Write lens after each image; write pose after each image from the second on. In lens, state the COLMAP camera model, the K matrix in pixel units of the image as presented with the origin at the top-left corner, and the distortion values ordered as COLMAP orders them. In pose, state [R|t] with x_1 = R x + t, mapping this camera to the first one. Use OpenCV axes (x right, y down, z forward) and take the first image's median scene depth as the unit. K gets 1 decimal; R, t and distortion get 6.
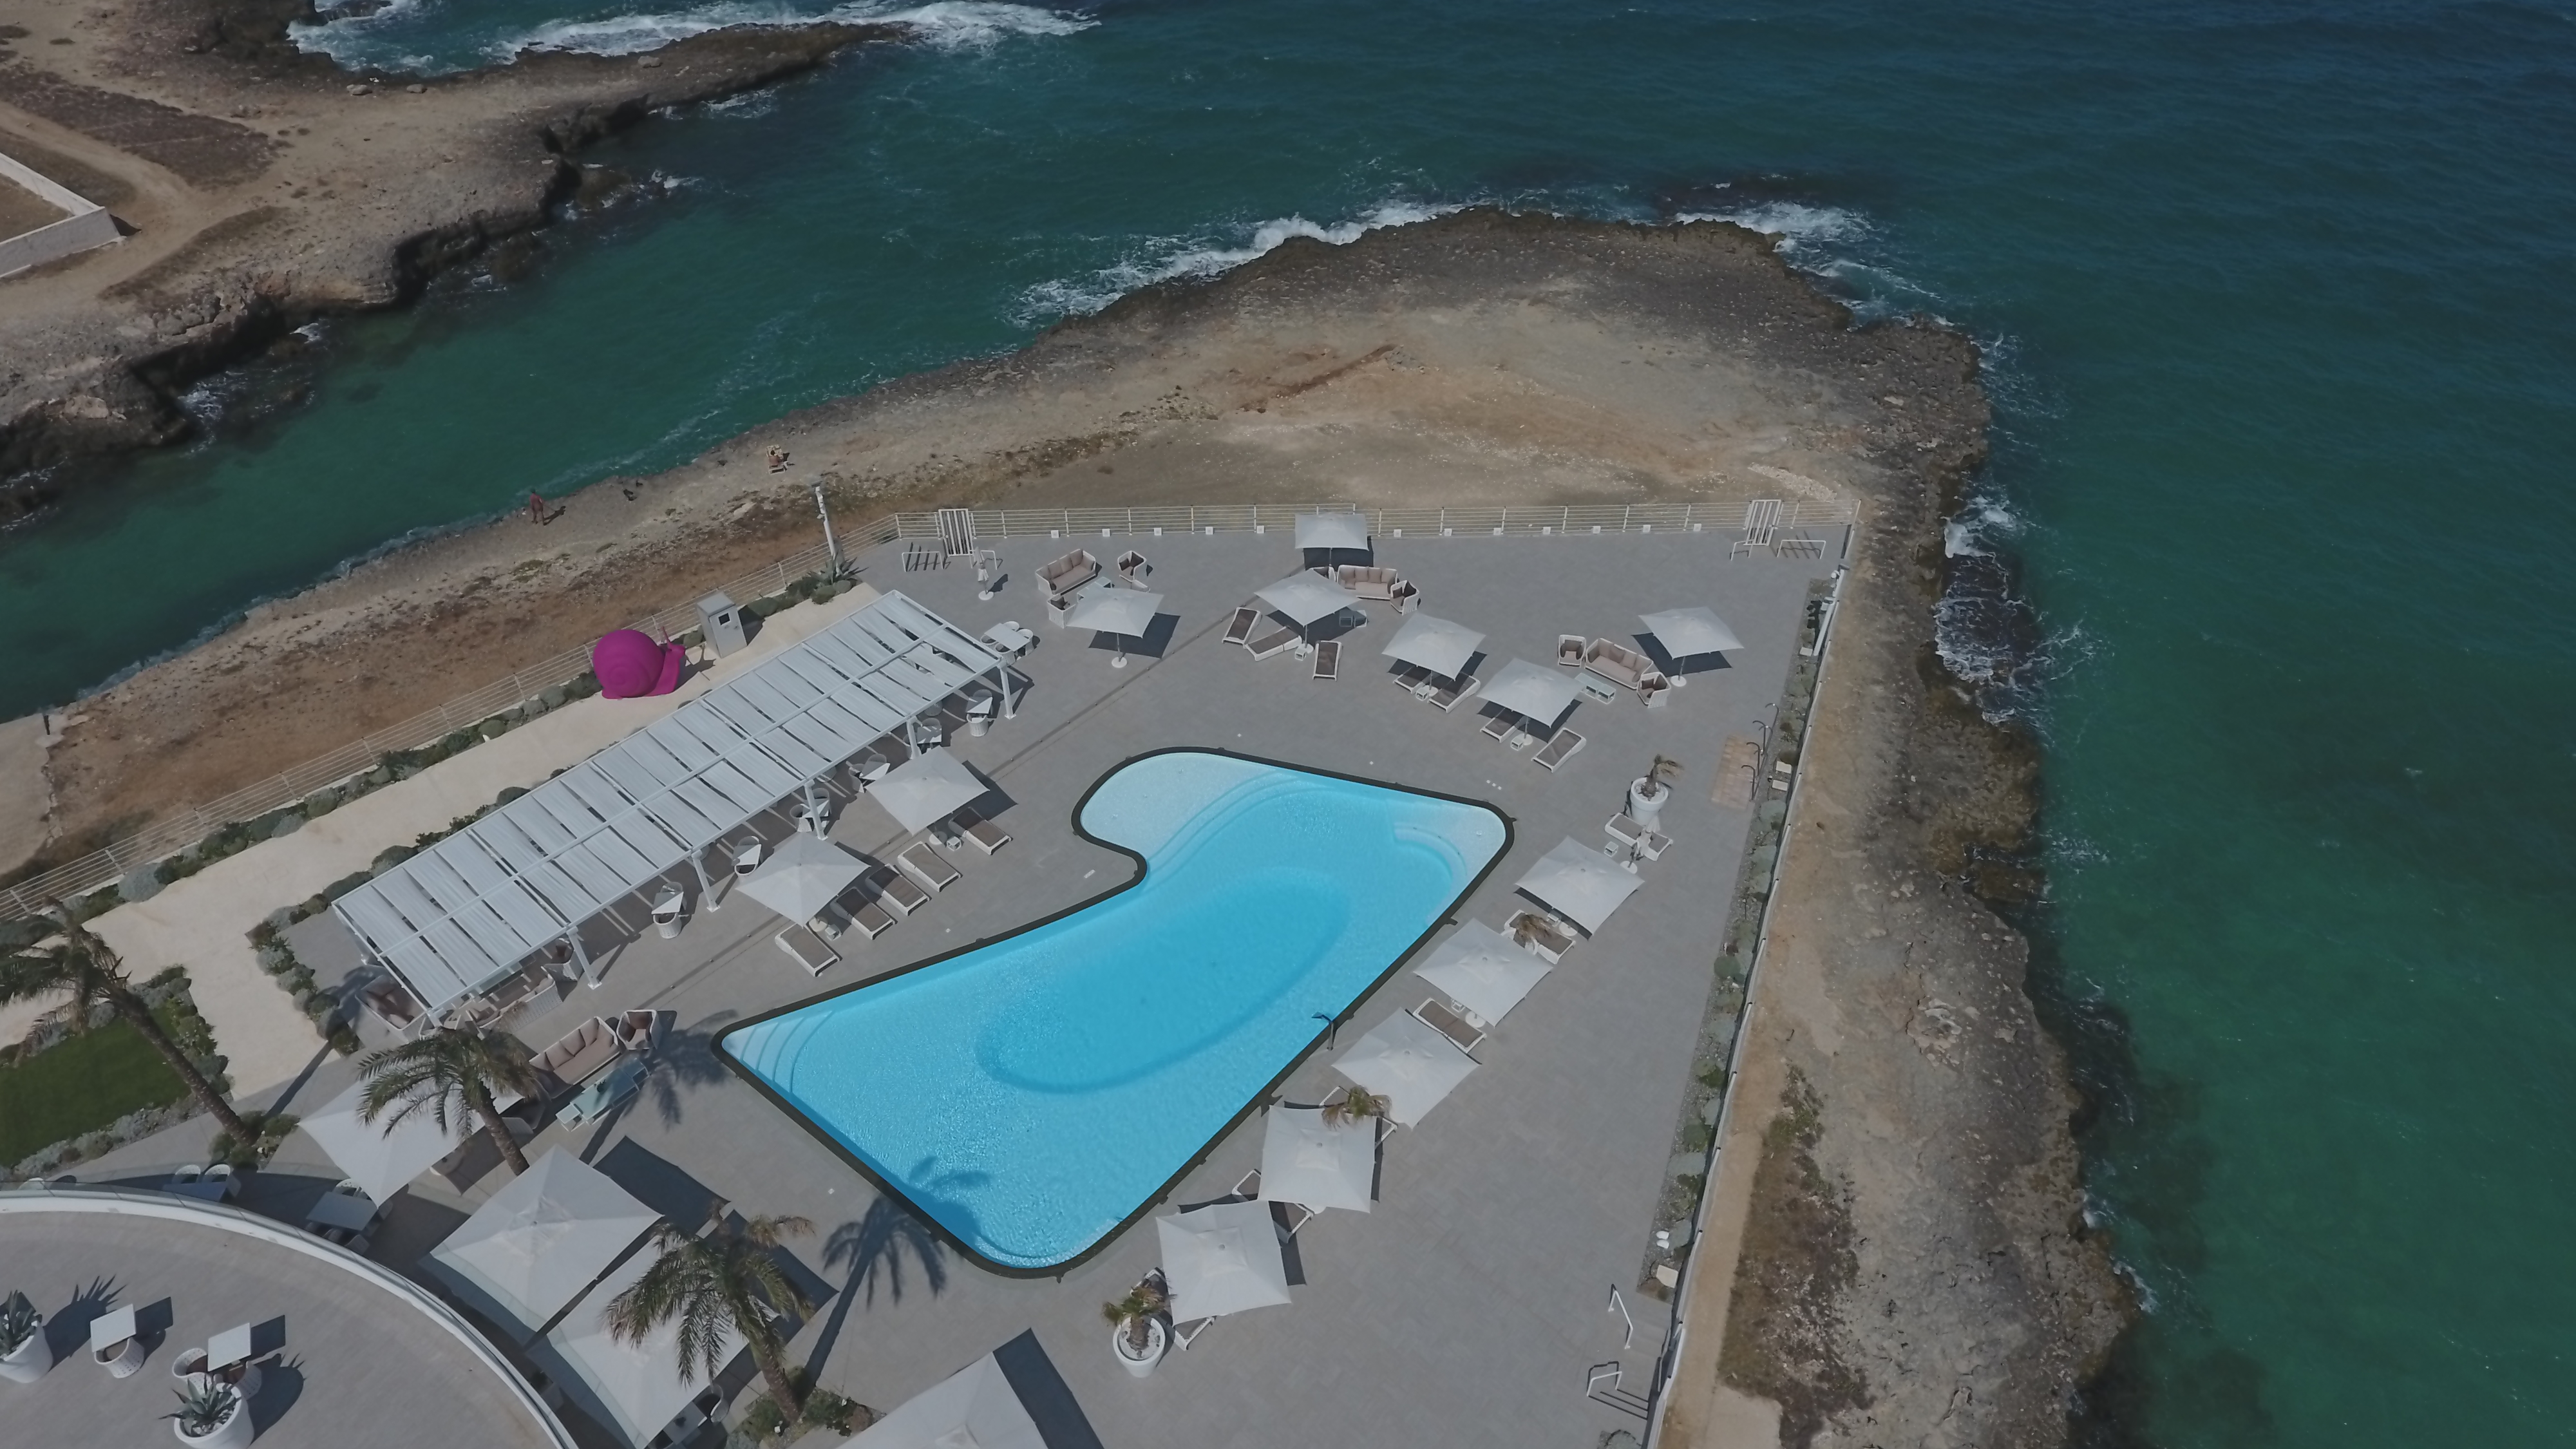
lens RADIAL K [[1539.7, 0, 1287.2], [0, 1539.7, 734.7], [0, 0, 1]] dist [-0.000689, -0.000368]
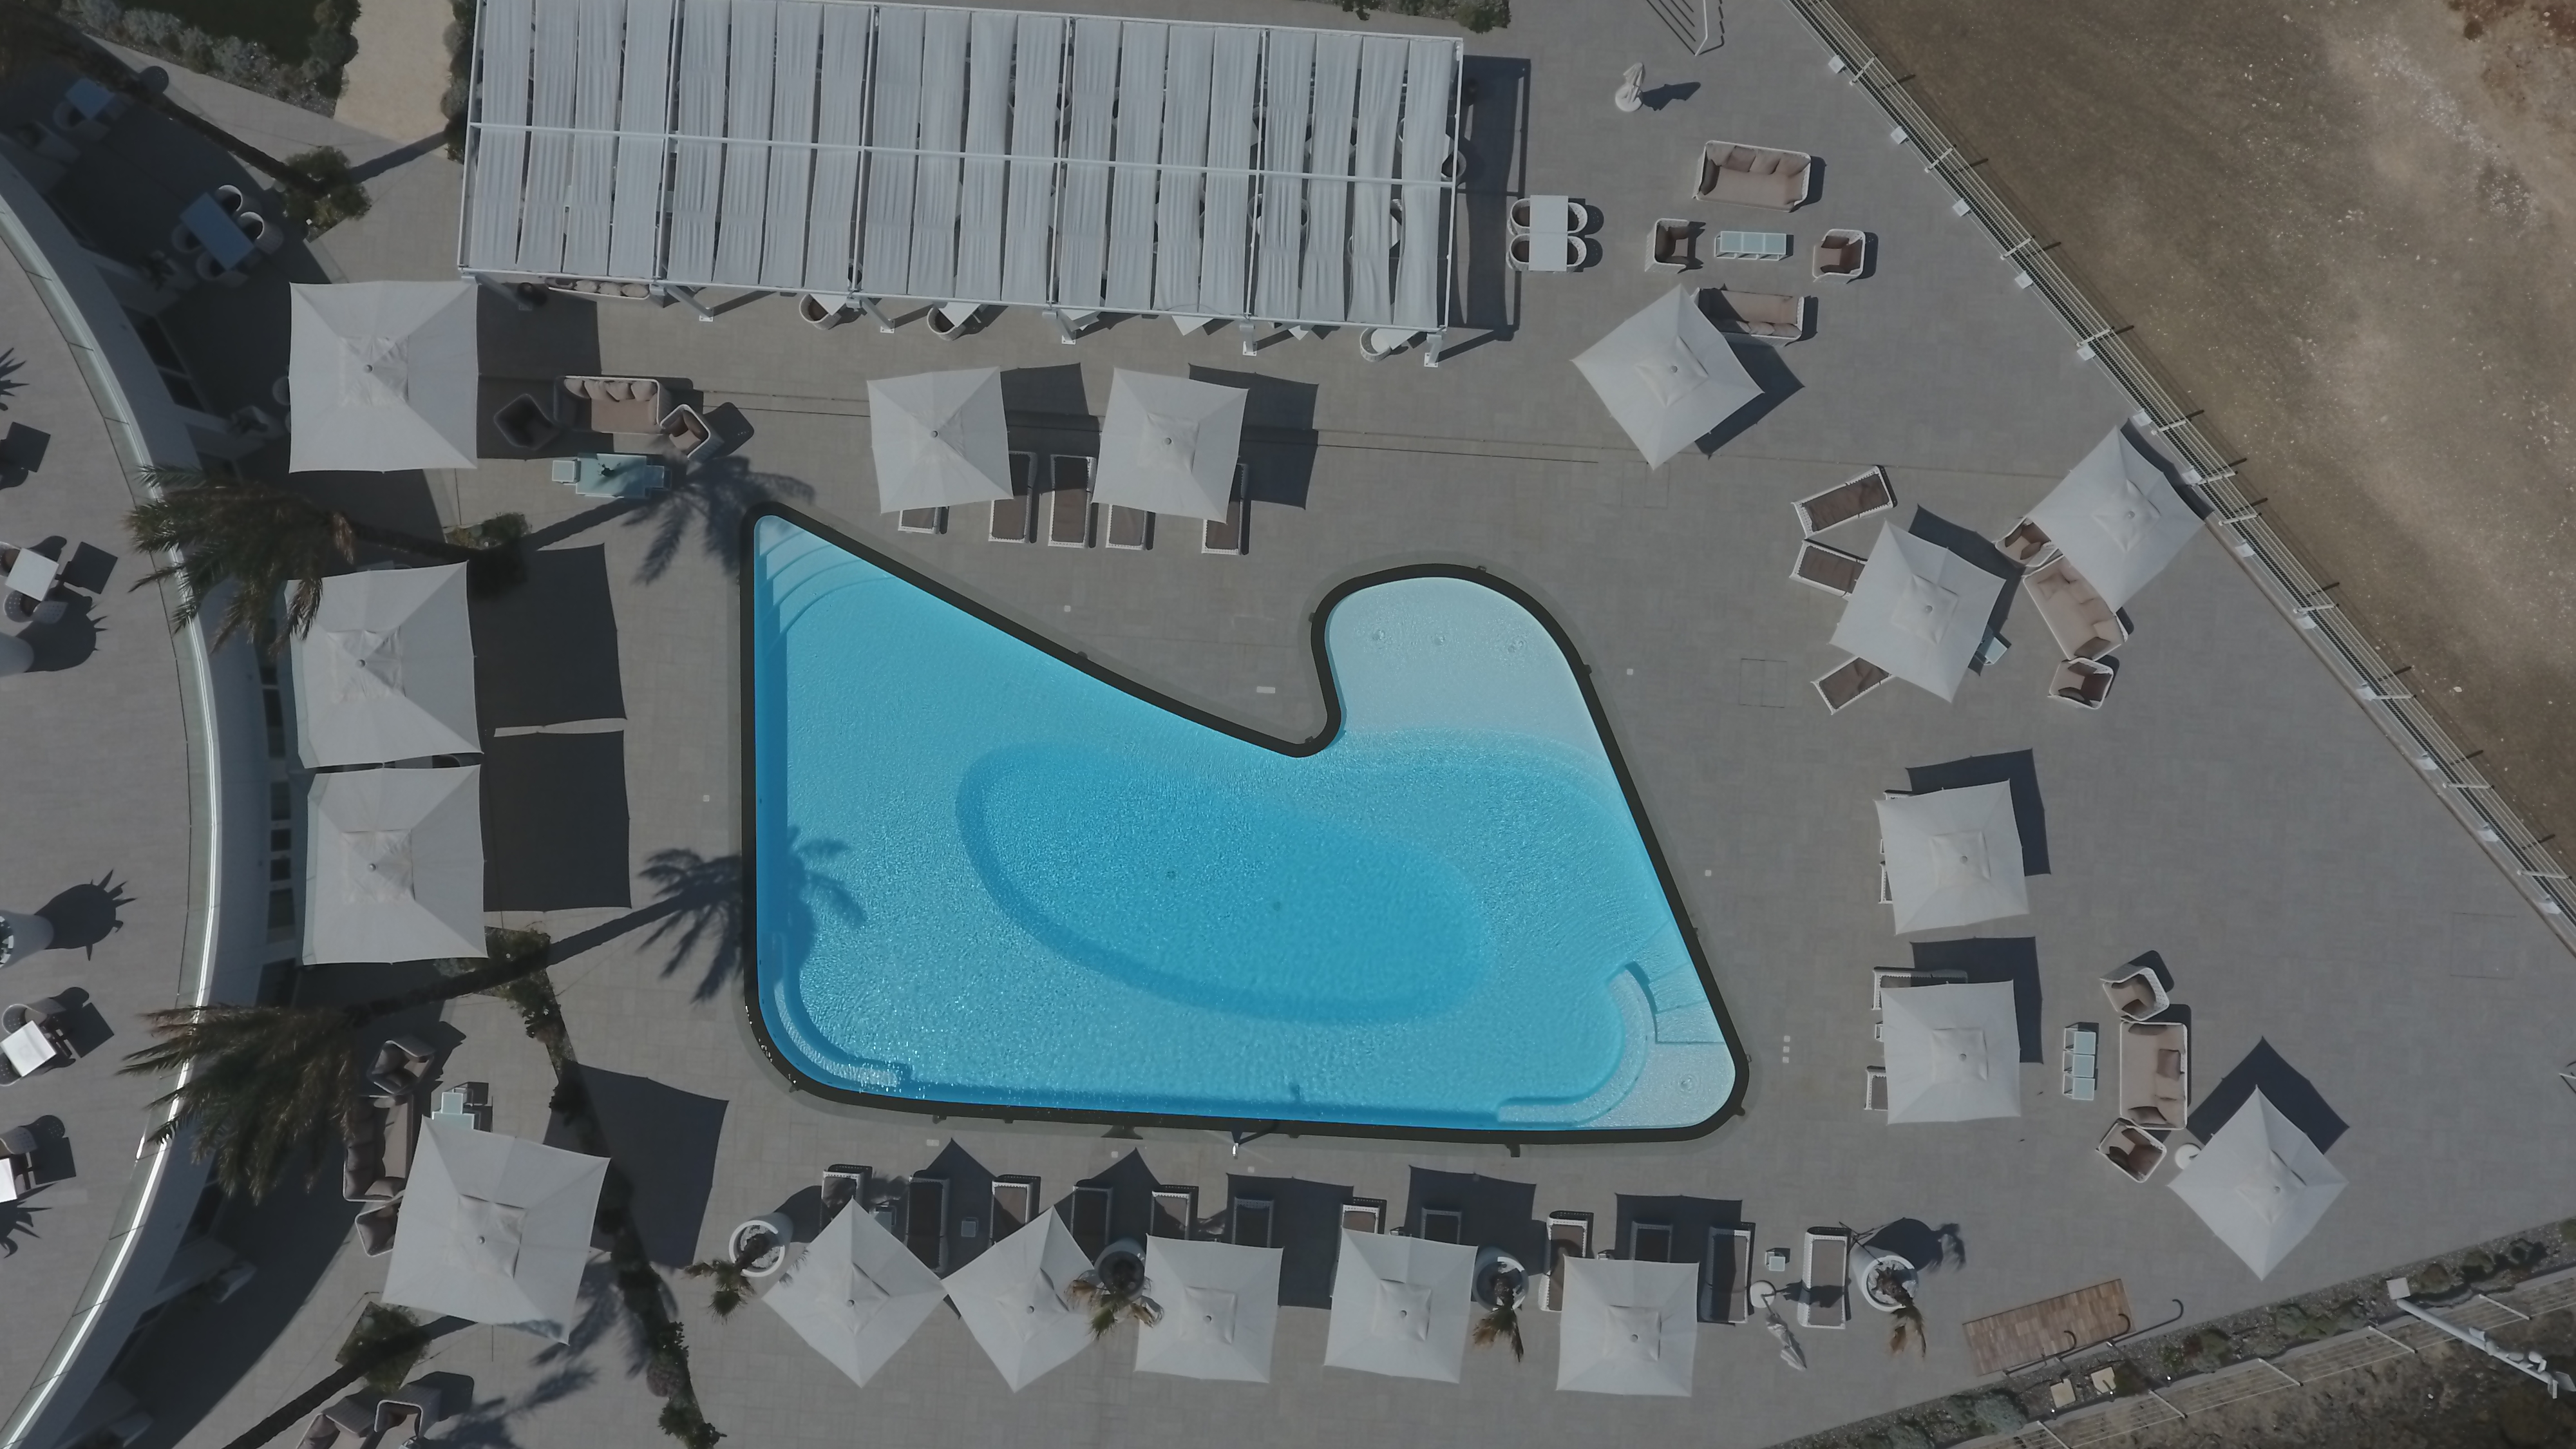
lens RADIAL K [[1539.7, 0, 1299.1], [0, 1539.7, 734.7], [0, 0, 1]] dist [-0.000689, -0.000368]
pose [[0.621902, 0.783000, -0.012160, -0.089188], [-0.527355, 0.430233, 0.732664, -0.385676], [0.578908, -0.449233, 0.680482, 0.485870]]
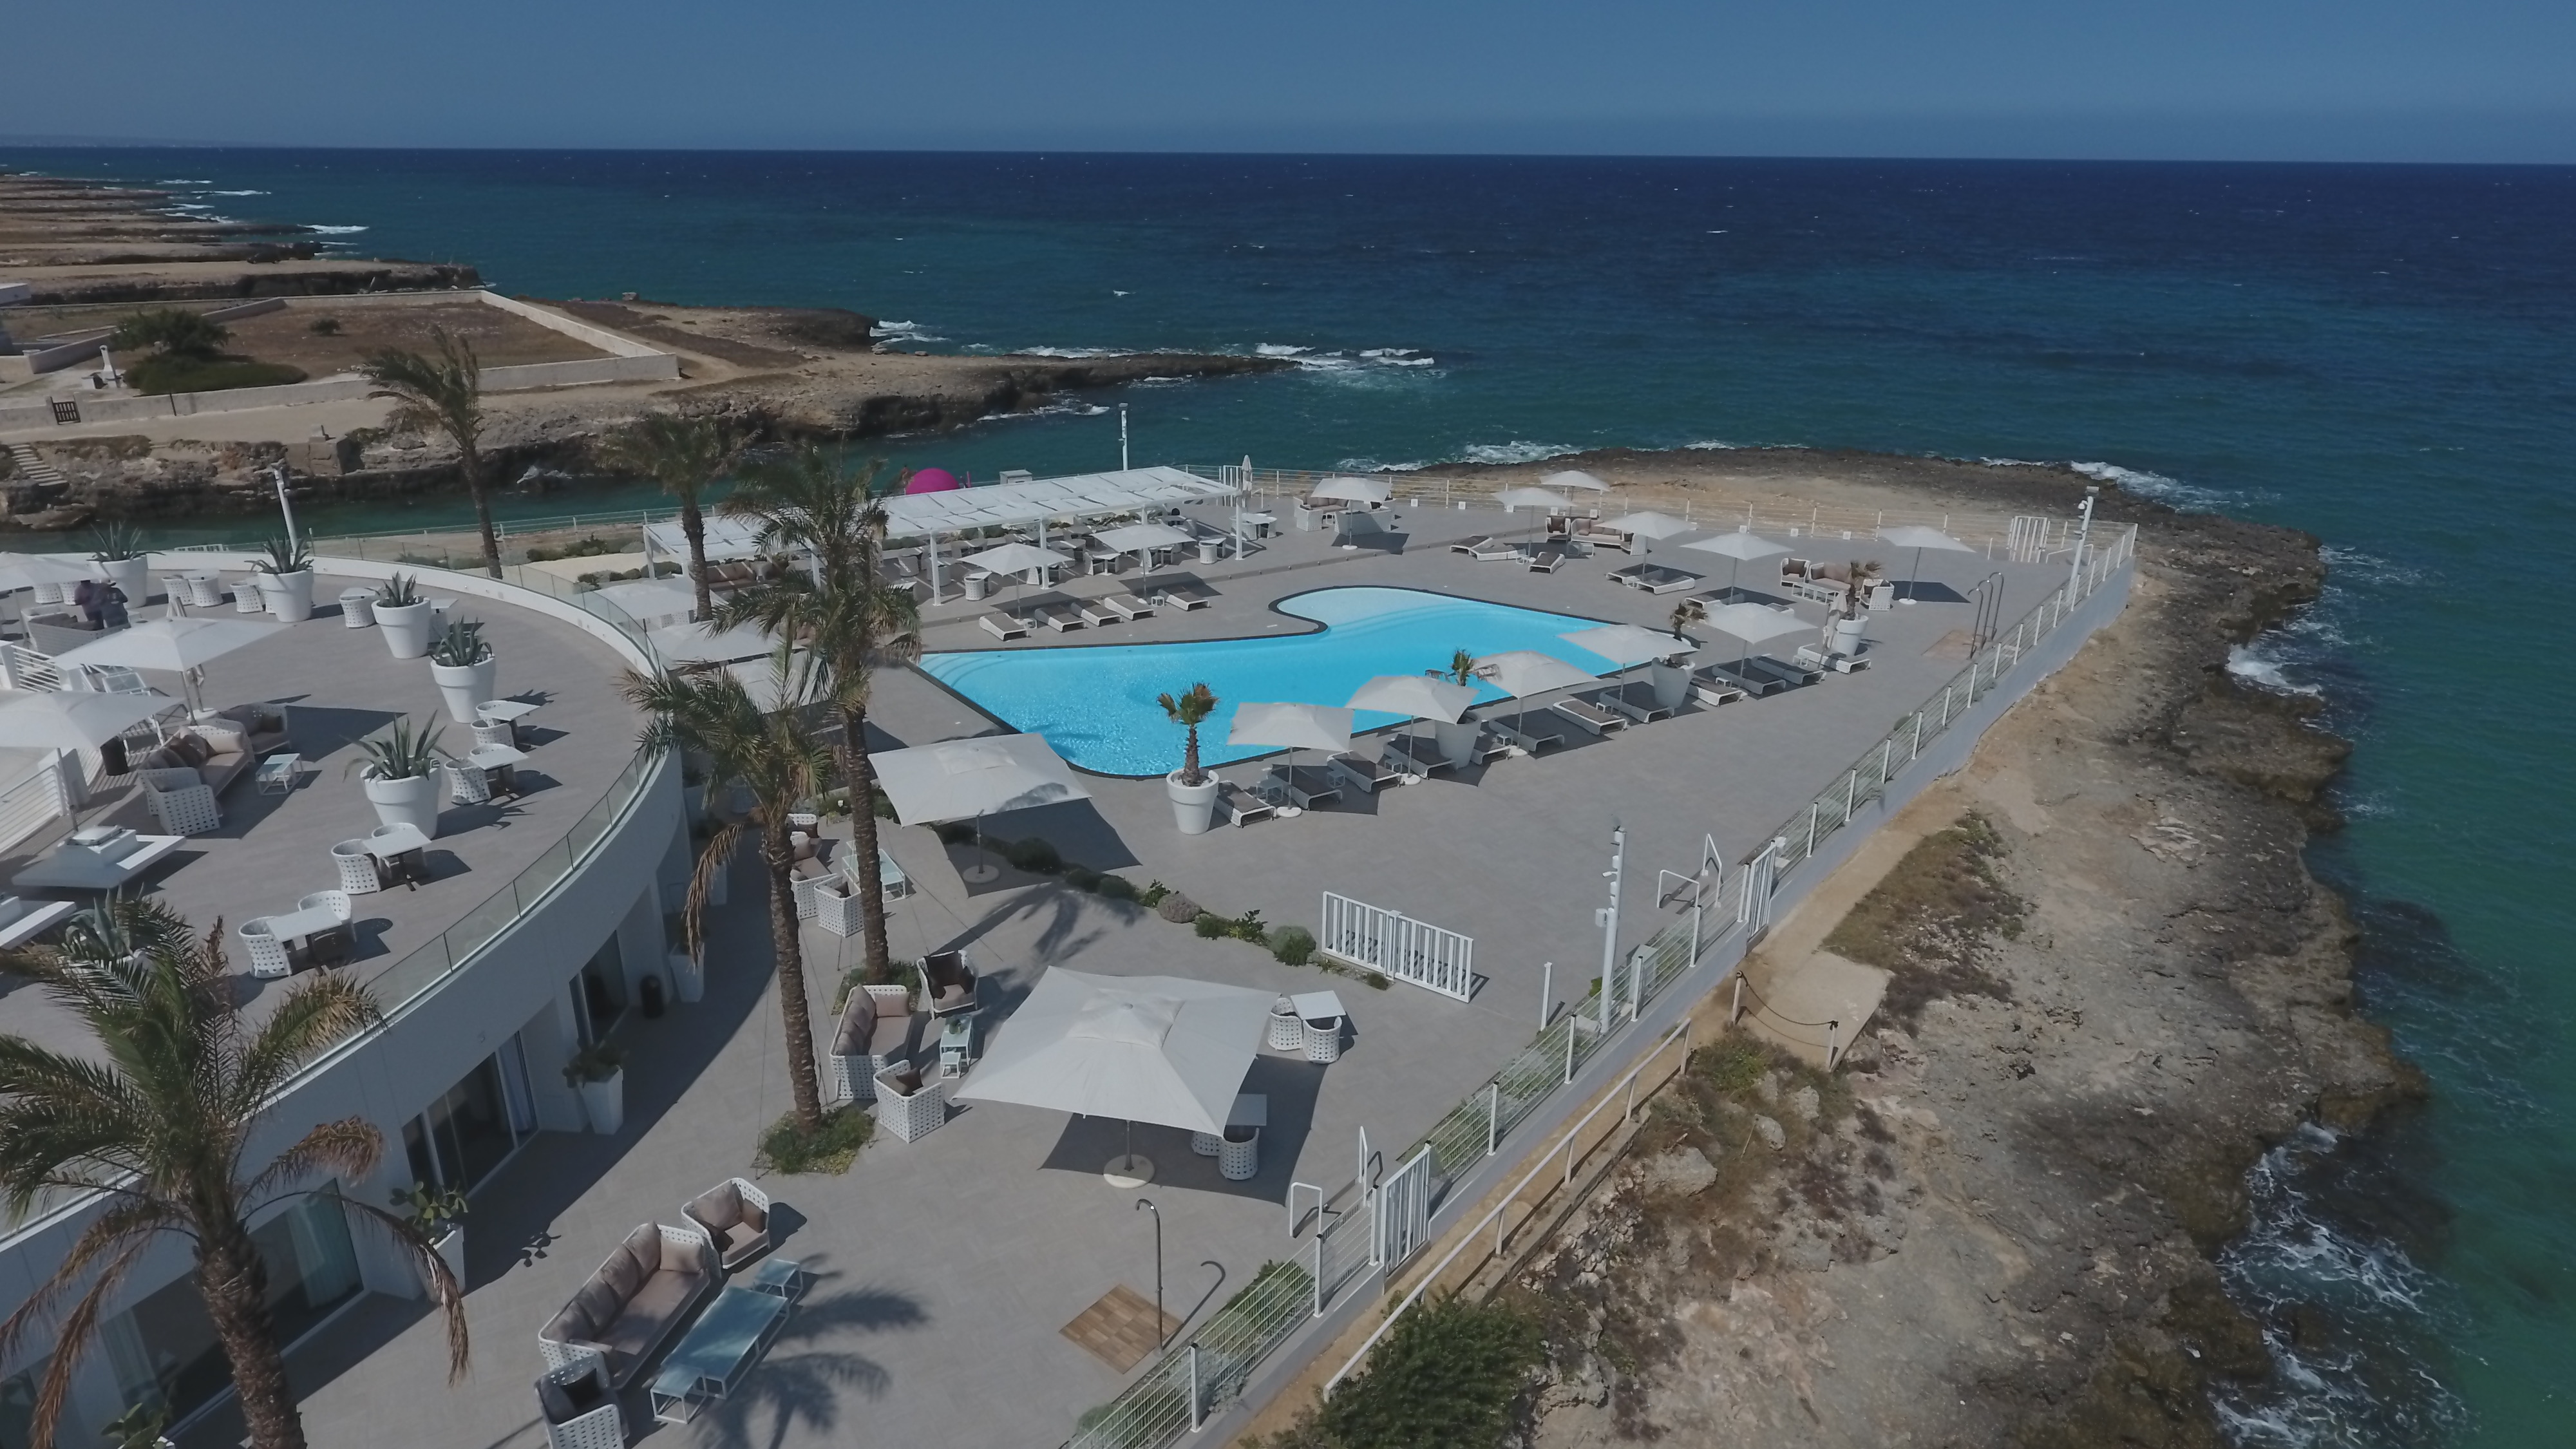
lens RADIAL K [[1539.7, 0, 1276.6], [0, 1539.7, 706.8], [0, 0, 1]] dist [-0.000689, -0.000368]
pose [[0.960749, 0.093997, -0.261010, 0.140215], [-0.183483, 0.920975, -0.343713, 0.459940], [0.208076, 0.378113, 0.902073, 0.070572]]
